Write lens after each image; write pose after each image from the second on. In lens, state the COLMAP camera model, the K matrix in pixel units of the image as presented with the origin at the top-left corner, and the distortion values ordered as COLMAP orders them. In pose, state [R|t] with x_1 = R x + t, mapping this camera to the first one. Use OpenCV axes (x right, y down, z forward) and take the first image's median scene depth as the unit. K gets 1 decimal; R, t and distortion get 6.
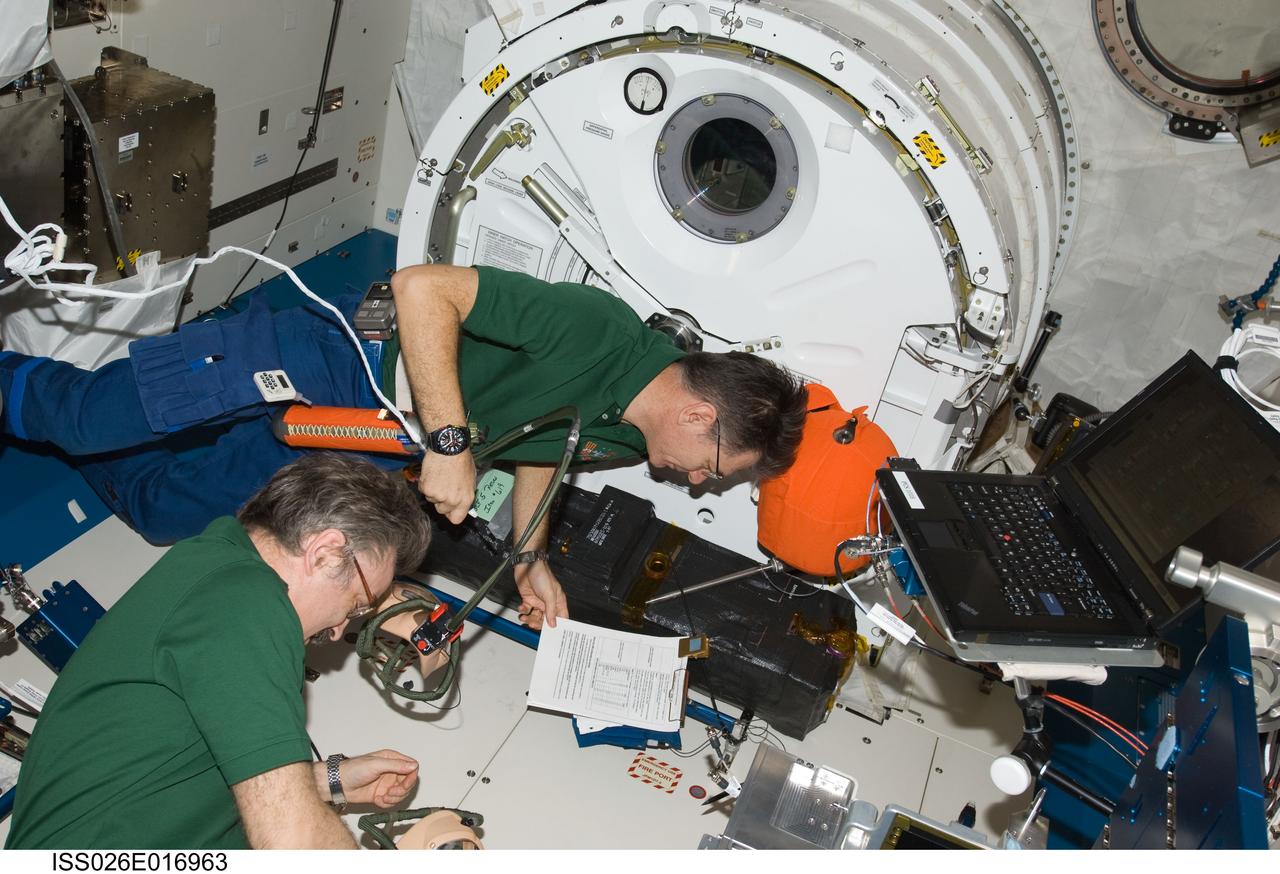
lens RADIAL K [[1259.2, 0, 640.0], [0, 1259.2, 437.0], [0, 0, 1]] dist [0.000216, -0.118949]
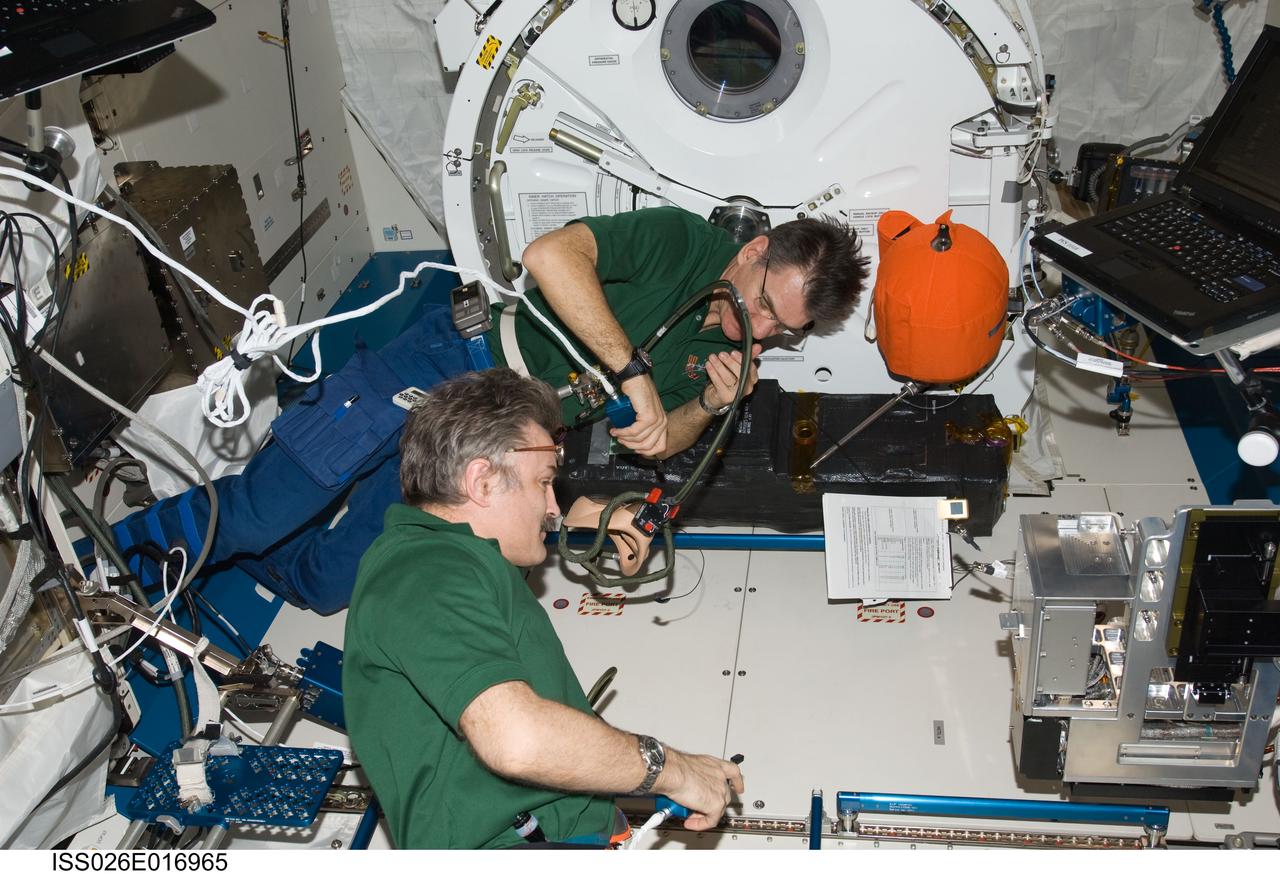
lens RADIAL K [[1259.2, 0, 640.0], [0, 1259.2, 437.0], [0, 0, 1]] dist [0.000216, -0.118949]
pose [[0.928393, -0.371585, 0.003147, -0.120509], [0.371008, 0.927361, 0.048524, 0.004014], [-0.020949, -0.043881, 0.998817, -0.046084]]
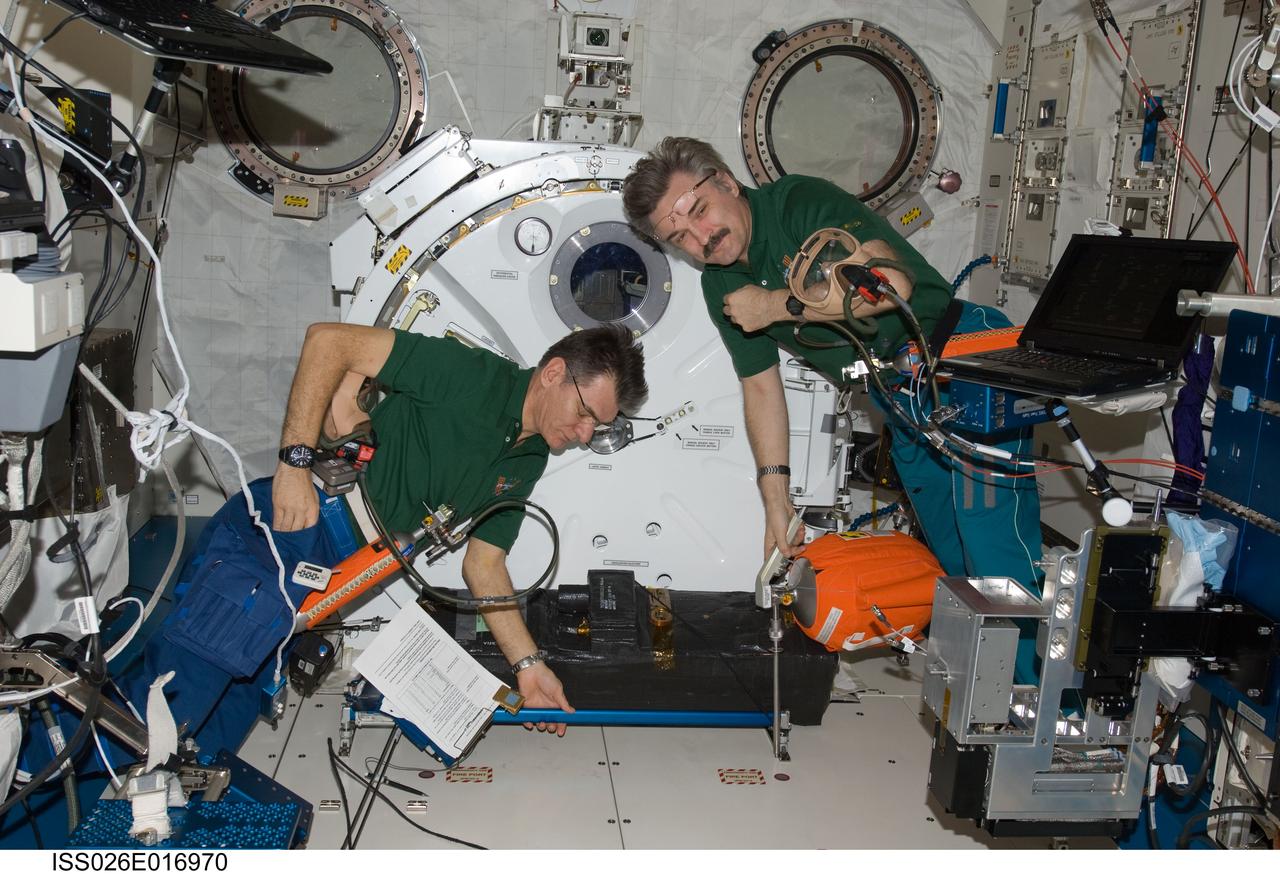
lens RADIAL K [[1259.2, 0, 640.0], [0, 1259.2, 437.0], [0, 0, 1]] dist [0.000216, -0.118949]
pose [[0.884135, -0.252691, 0.393004, -0.415057], [0.345342, 0.919984, -0.185387, 0.158640], [-0.314712, 0.299628, 0.900655, -0.068715]]
